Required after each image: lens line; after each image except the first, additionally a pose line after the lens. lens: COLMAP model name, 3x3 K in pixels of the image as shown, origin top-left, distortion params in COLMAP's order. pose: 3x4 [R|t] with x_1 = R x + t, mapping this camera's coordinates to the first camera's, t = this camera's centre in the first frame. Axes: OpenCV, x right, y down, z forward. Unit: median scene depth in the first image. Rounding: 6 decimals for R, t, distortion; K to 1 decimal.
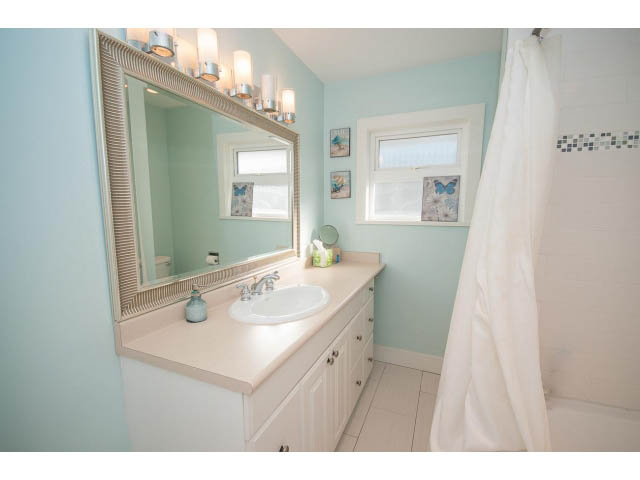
lens RADIAL K [[278.5, 0, 324.4], [0, 278.5, 241.8], [0, 0, 1]] dist [0.001592, 0.000797]
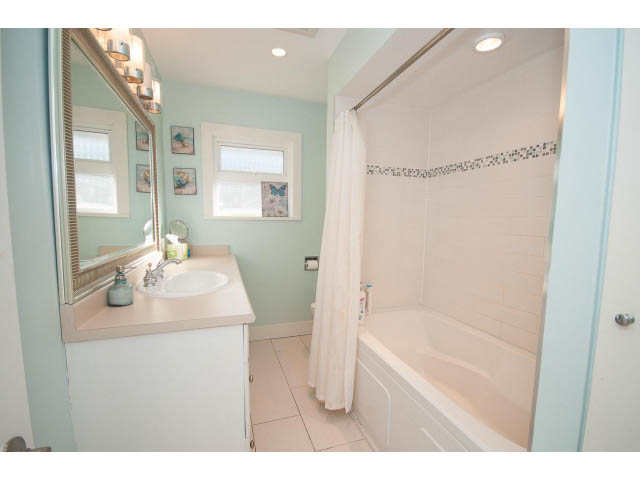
lens RADIAL K [[278.5, 0, 316.2], [0, 278.5, 240.4], [0, 0, 1]] dist [0.001592, 0.000797]
pose [[0.752362, -0.042577, 0.657372, -0.288416], [0.064237, 0.997895, -0.008886, 0.057232], [-0.655610, 0.048913, 0.753514, -0.082453]]
